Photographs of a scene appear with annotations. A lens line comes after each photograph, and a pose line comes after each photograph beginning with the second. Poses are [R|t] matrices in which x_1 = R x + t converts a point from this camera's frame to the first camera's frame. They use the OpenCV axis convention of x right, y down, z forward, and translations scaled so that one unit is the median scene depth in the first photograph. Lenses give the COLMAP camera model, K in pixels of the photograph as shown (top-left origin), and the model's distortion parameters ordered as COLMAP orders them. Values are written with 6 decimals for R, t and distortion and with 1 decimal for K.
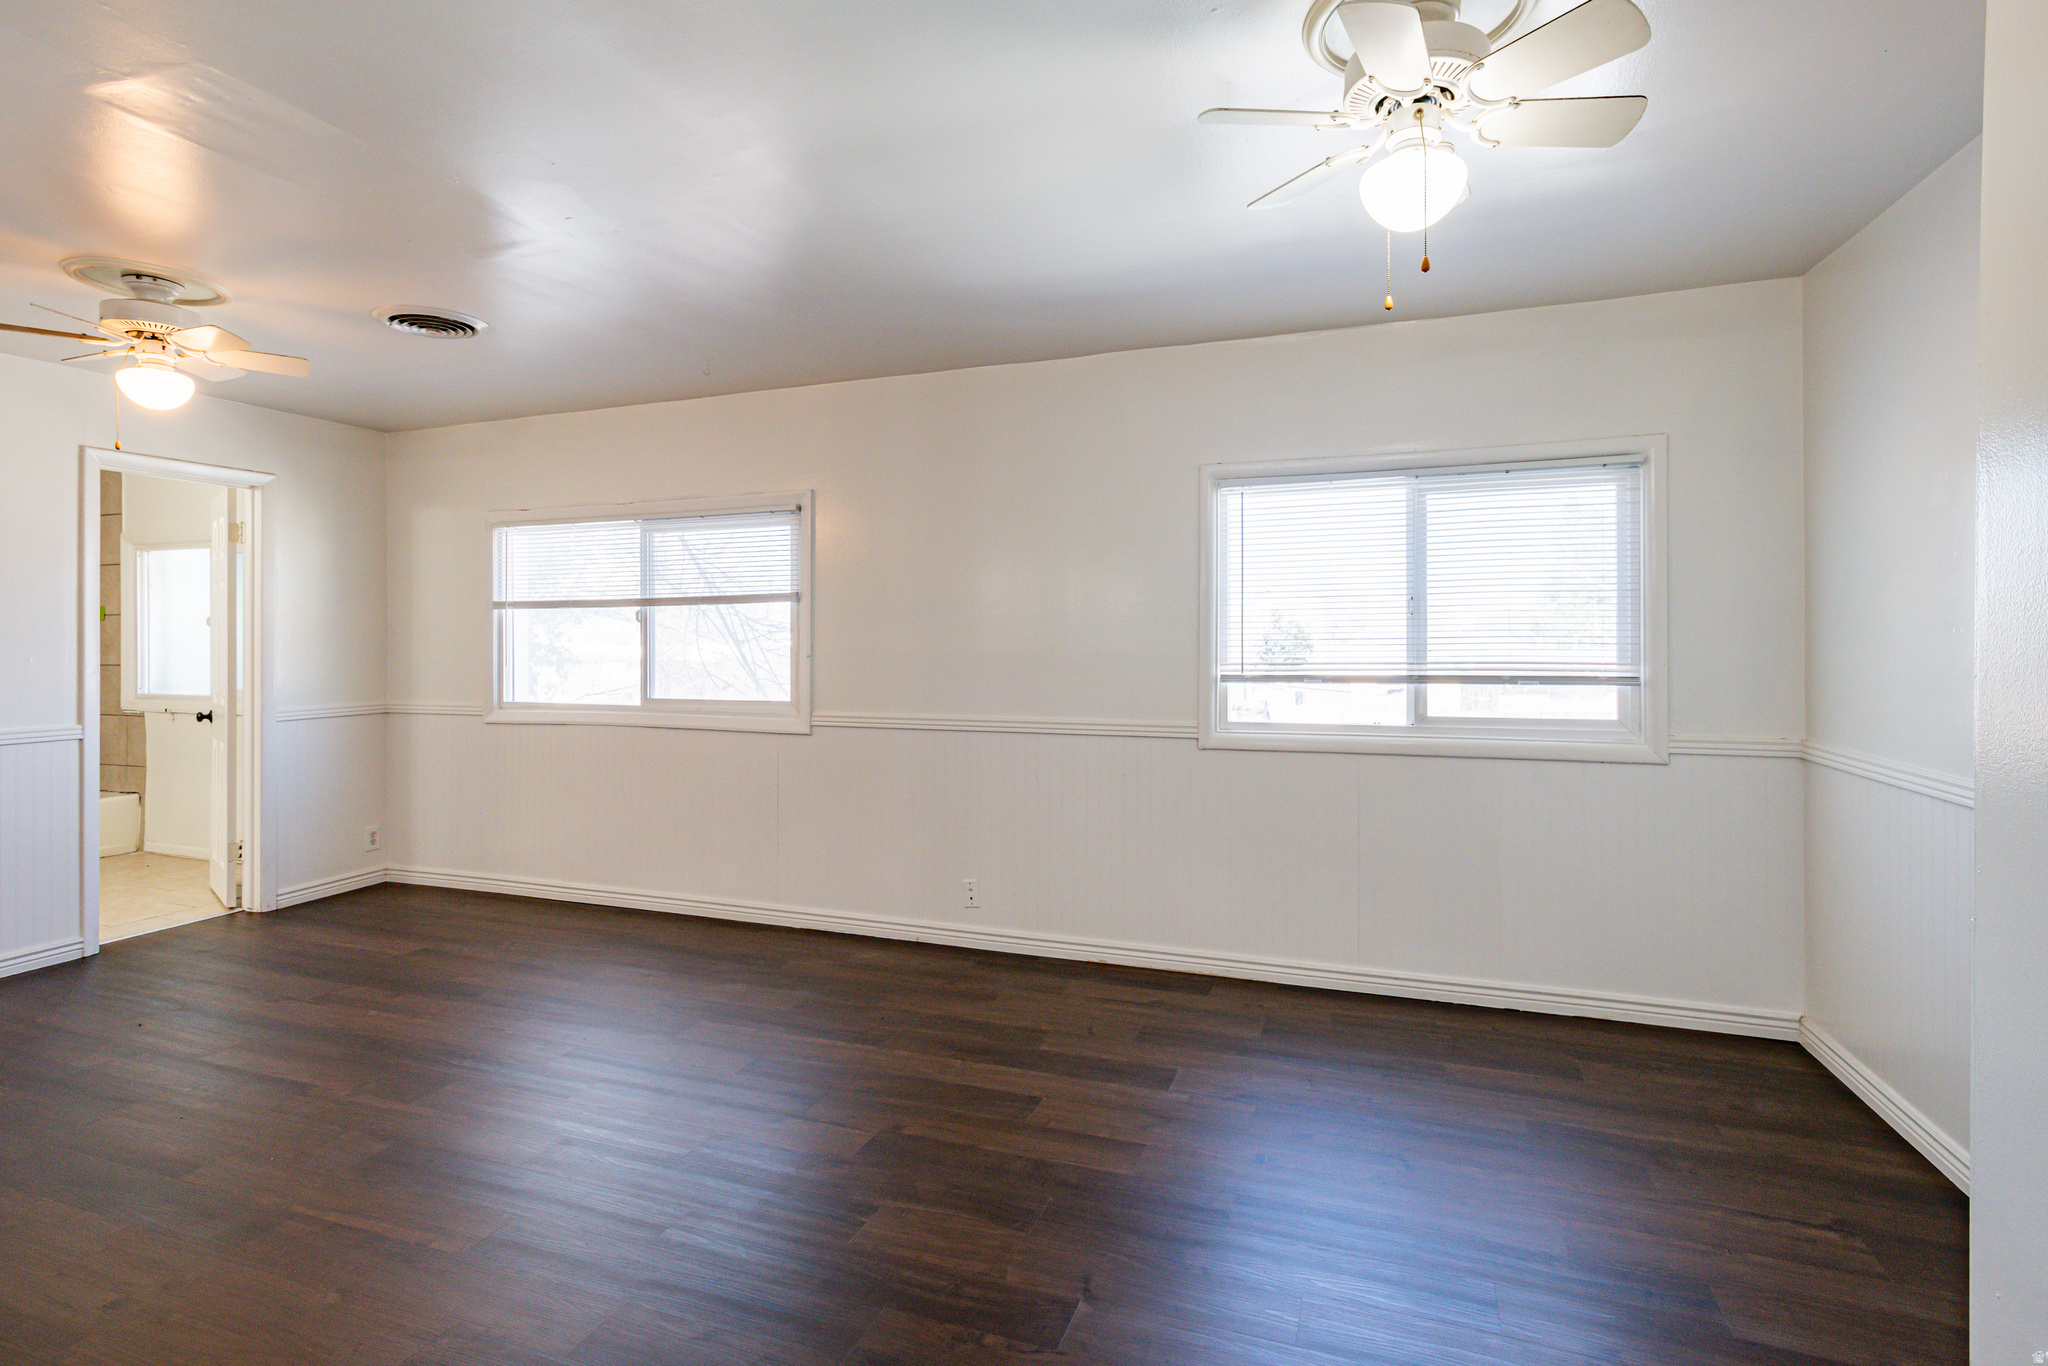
lens RADIAL K [[1000.8, 0, 1014.2], [0, 1000.8, 637.2], [0, 0, 1]] dist [-0.002794, 0.004112]
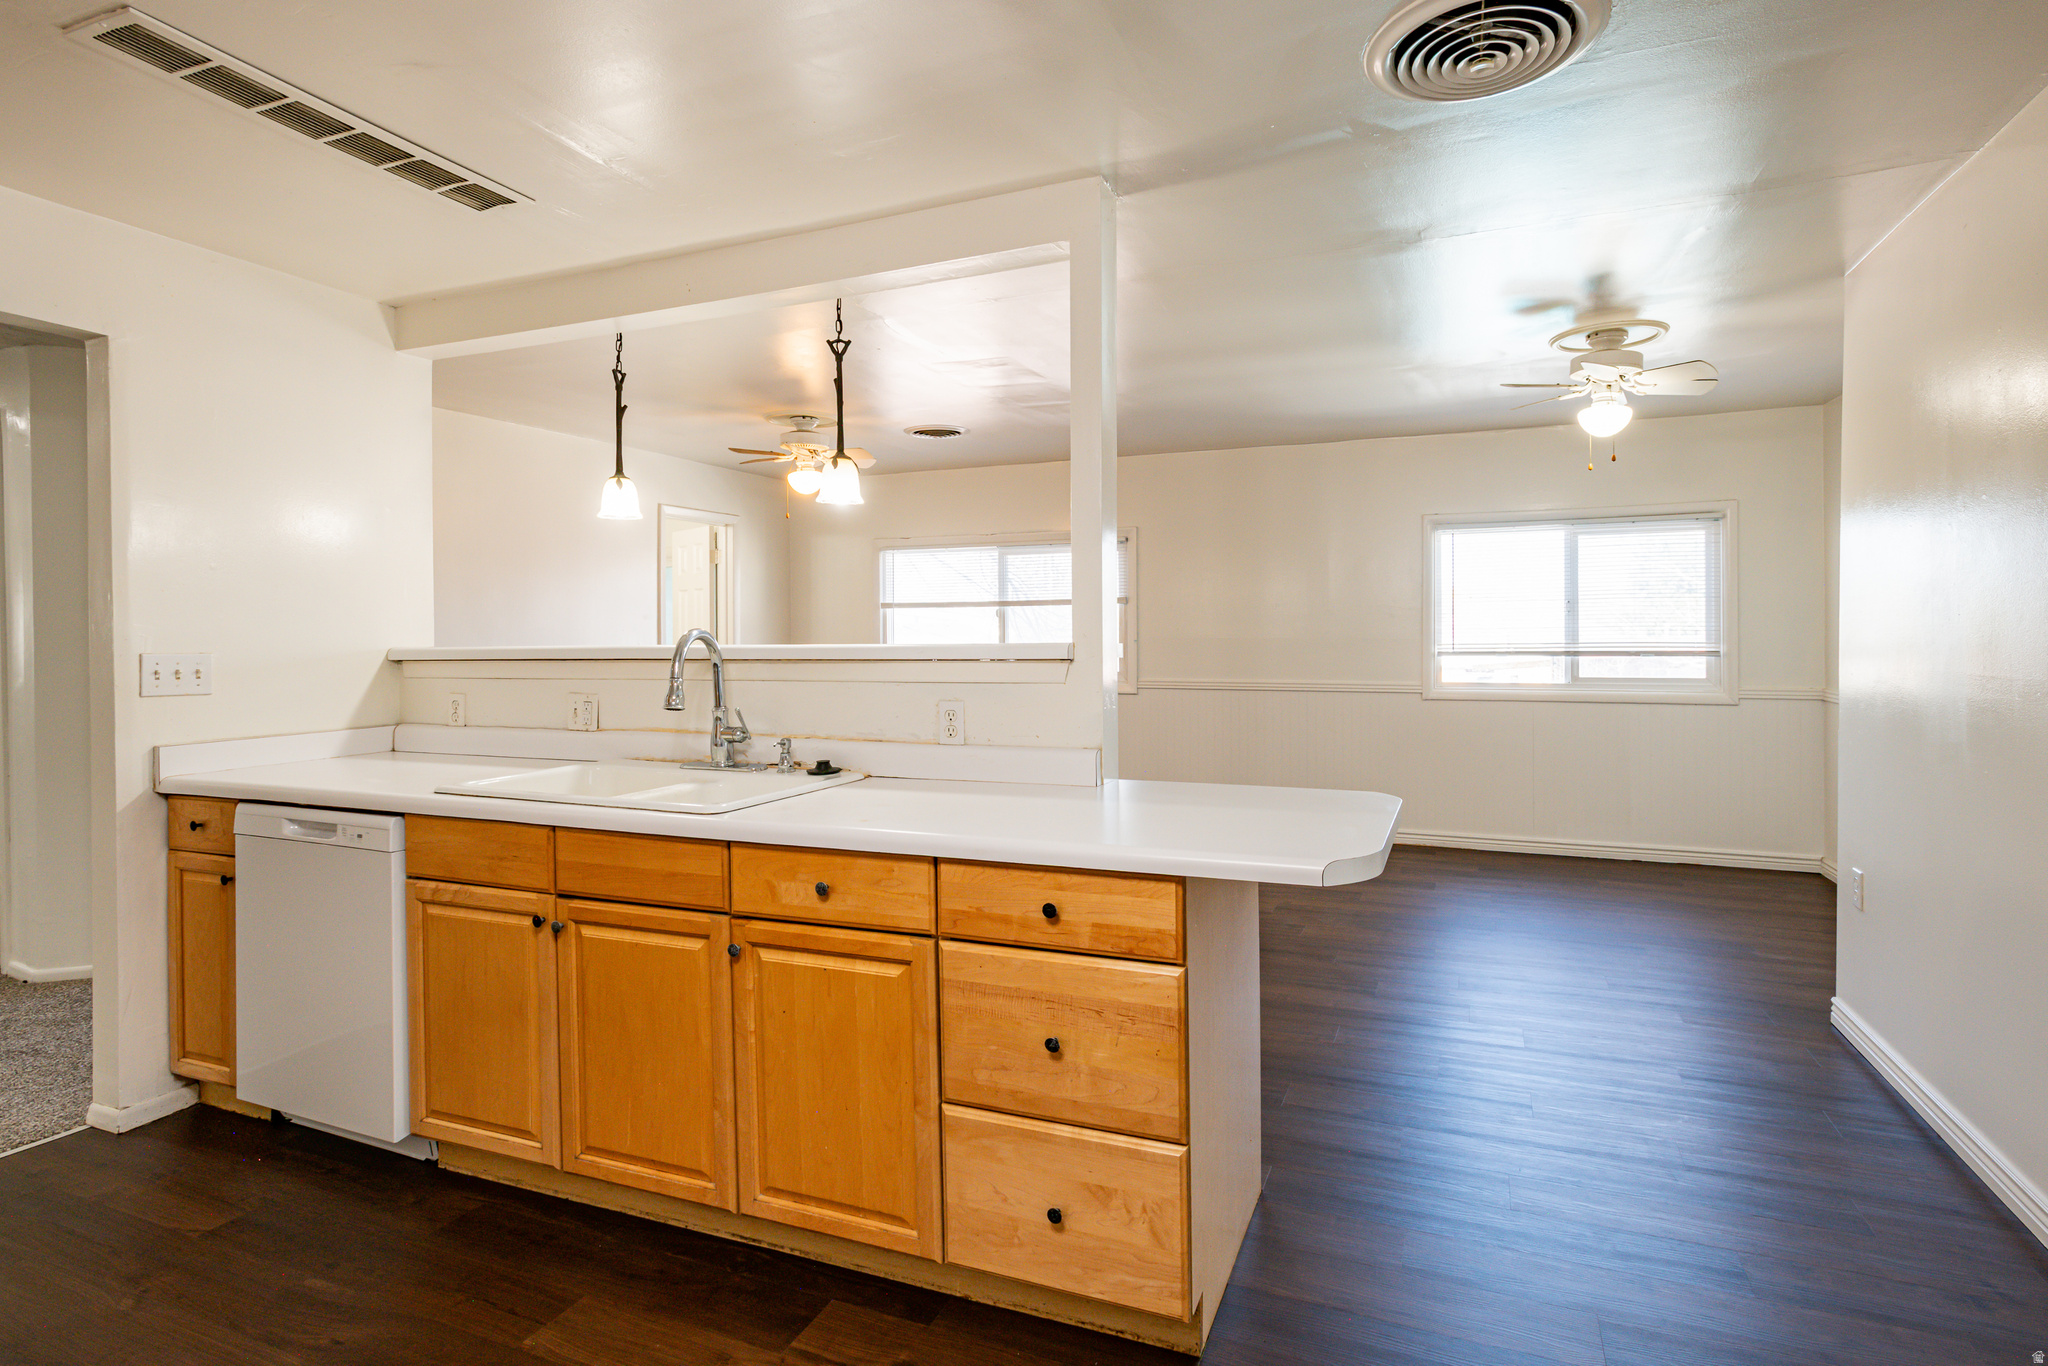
lens RADIAL K [[1000.8, 0, 1016.6], [0, 1000.8, 627.0], [0, 0, 1]] dist [-0.002794, 0.004112]
pose [[0.998862, -0.005307, -0.047392, -0.388969], [0.005623, 0.999963, 0.006545, -0.014491], [0.047356, -0.006804, 0.998855, -0.599418]]
